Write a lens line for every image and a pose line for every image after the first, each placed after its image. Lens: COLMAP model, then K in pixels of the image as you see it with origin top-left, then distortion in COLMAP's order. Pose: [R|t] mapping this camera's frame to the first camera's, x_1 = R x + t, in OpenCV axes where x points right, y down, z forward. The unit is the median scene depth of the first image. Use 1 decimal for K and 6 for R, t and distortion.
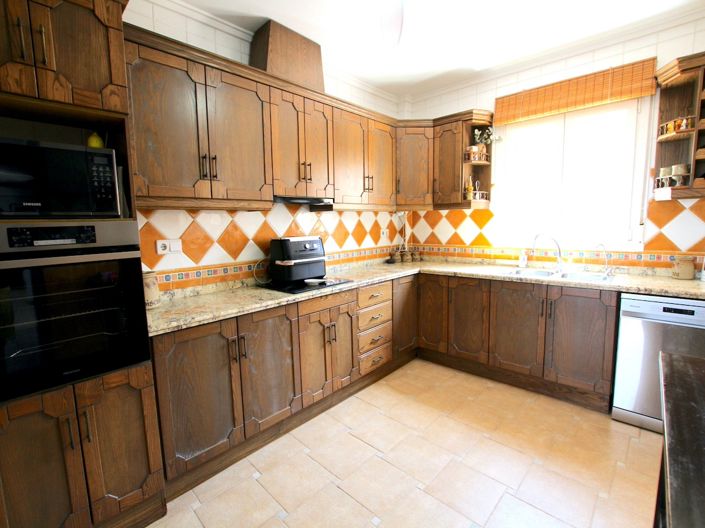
lens RADIAL K [[332.3, 0, 352.5], [0, 332.3, 264.0], [0, 0, 1]] dist [-0.003056, -0.000147]
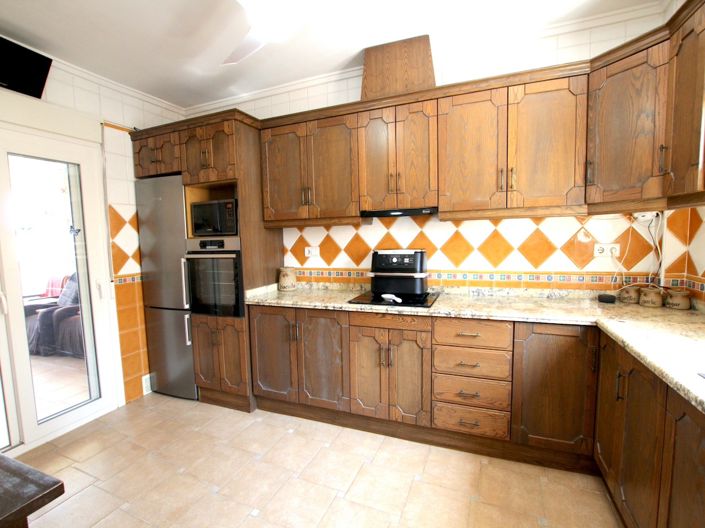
lens RADIAL K [[332.3, 0, 352.5], [0, 332.3, 264.0], [0, 0, 1]] dist [-0.003056, -0.000147]
pose [[0.359170, 0.099014, -0.928005, 0.740312], [-0.096019, 0.993000, 0.068786, -0.100569], [0.928320, 0.064400, 0.366163, 0.554969]]
